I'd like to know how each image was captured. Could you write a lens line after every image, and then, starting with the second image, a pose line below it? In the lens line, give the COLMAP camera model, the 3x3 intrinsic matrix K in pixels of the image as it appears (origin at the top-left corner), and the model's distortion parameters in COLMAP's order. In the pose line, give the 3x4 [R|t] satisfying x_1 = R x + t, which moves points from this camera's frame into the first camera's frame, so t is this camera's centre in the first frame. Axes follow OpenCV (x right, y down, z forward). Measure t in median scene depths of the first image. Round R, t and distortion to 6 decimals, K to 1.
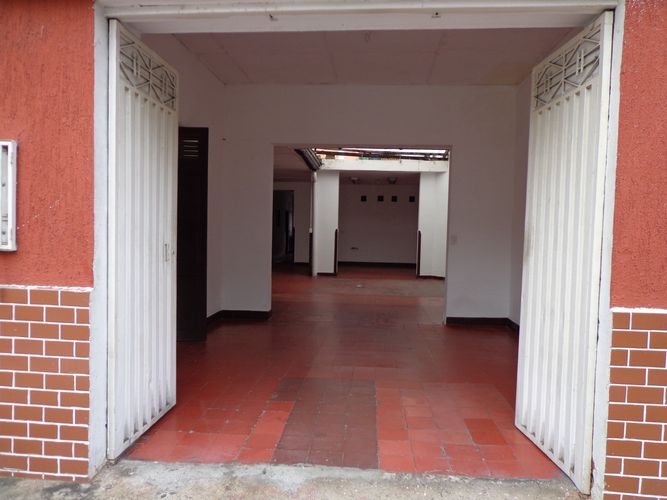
lens RADIAL K [[492.3, 0, 337.5], [0, 492.3, 250.9], [0, 0, 1]] dist [-0.006302, 0.003129]
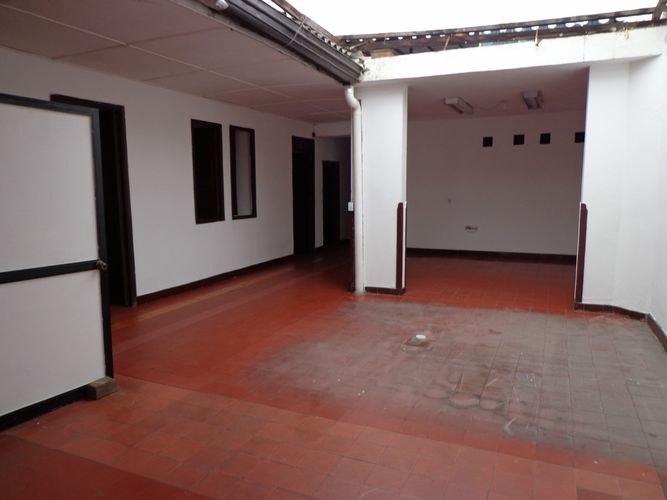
lens RADIAL K [[492.3, 0, 333.8], [0, 492.3, 249.2], [0, 0, 1]] dist [-0.006302, 0.003129]
pose [[0.940810, 0.015064, -0.338599, 0.471988], [0.013271, 0.996609, 0.081211, -0.175383], [0.338674, -0.080898, 0.937420, 2.274837]]
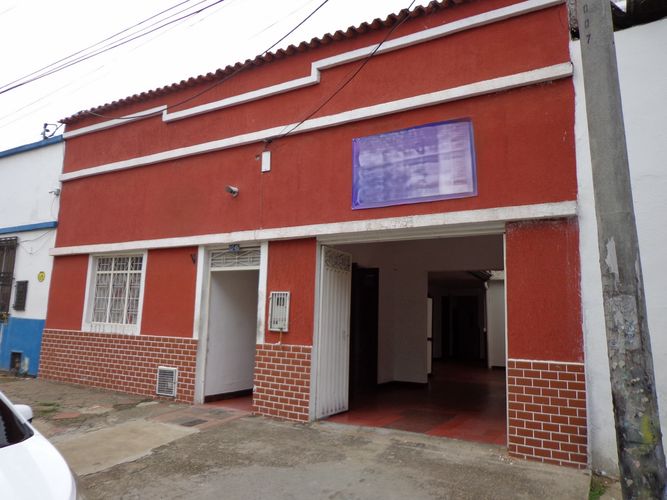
lens RADIAL K [[492.3, 0, 329.2], [0, 492.3, 250.7], [0, 0, 1]] dist [-0.006302, 0.003129]
pose [[0.894193, -0.061142, -0.443487, 0.680787], [-0.030452, 0.980028, -0.196513, 0.076476], [0.446645, 0.189225, 0.874472, -1.184957]]
